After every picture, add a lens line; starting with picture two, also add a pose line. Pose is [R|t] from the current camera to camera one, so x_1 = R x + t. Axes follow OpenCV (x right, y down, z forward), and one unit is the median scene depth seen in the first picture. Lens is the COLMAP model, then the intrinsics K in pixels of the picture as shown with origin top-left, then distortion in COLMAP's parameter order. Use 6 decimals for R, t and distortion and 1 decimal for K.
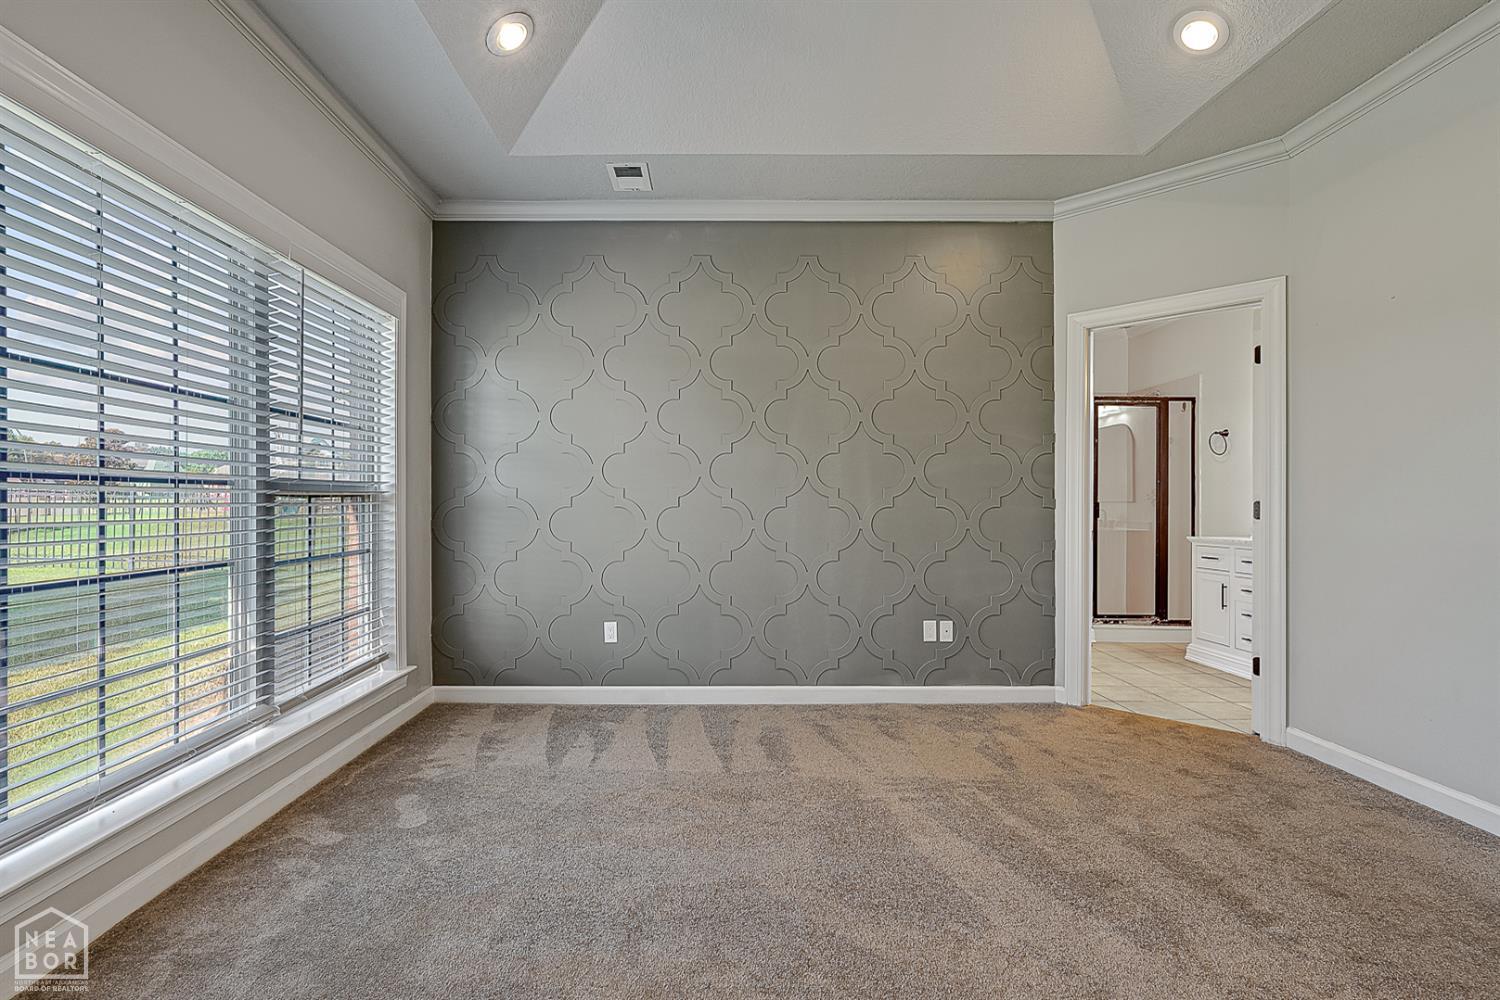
lens RADIAL K [[707.2, 0, 749.6], [0, 707.2, 495.1], [0, 0, 1]] dist [-0.003792, 0.001591]
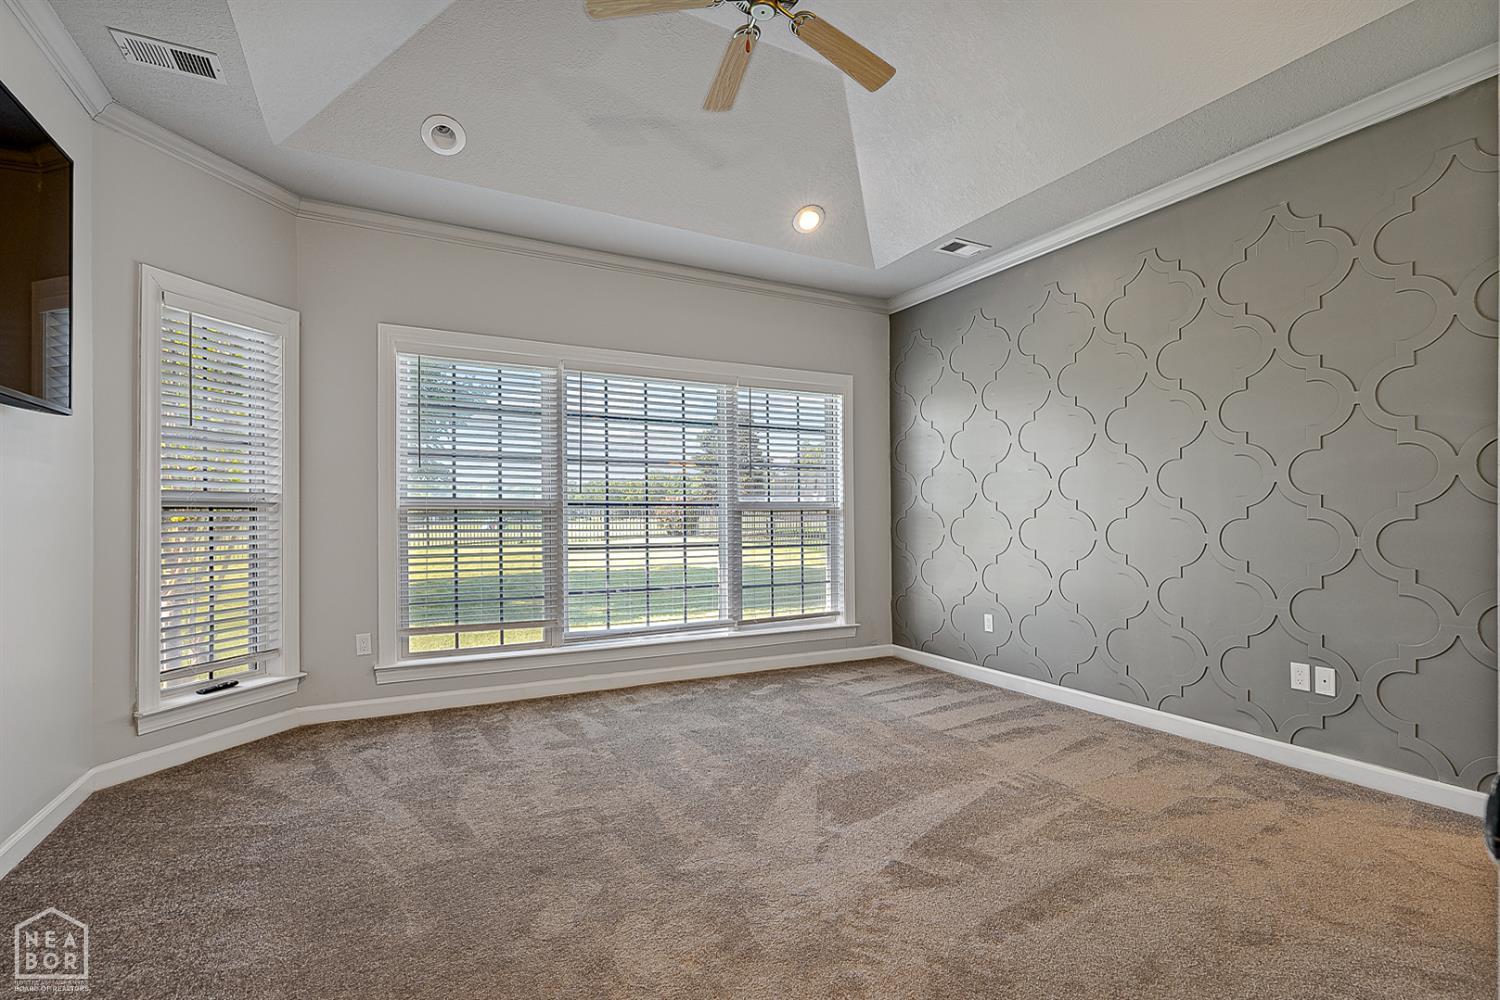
lens RADIAL K [[707.2, 0, 757.8], [0, 707.2, 511.0], [0, 0, 1]] dist [-0.003792, 0.001591]
pose [[0.467194, -0.006249, -0.884133, 0.772479], [0.009501, 0.999953, -0.002047, 0.004752], [0.884104, -0.007444, 0.467232, 0.116779]]
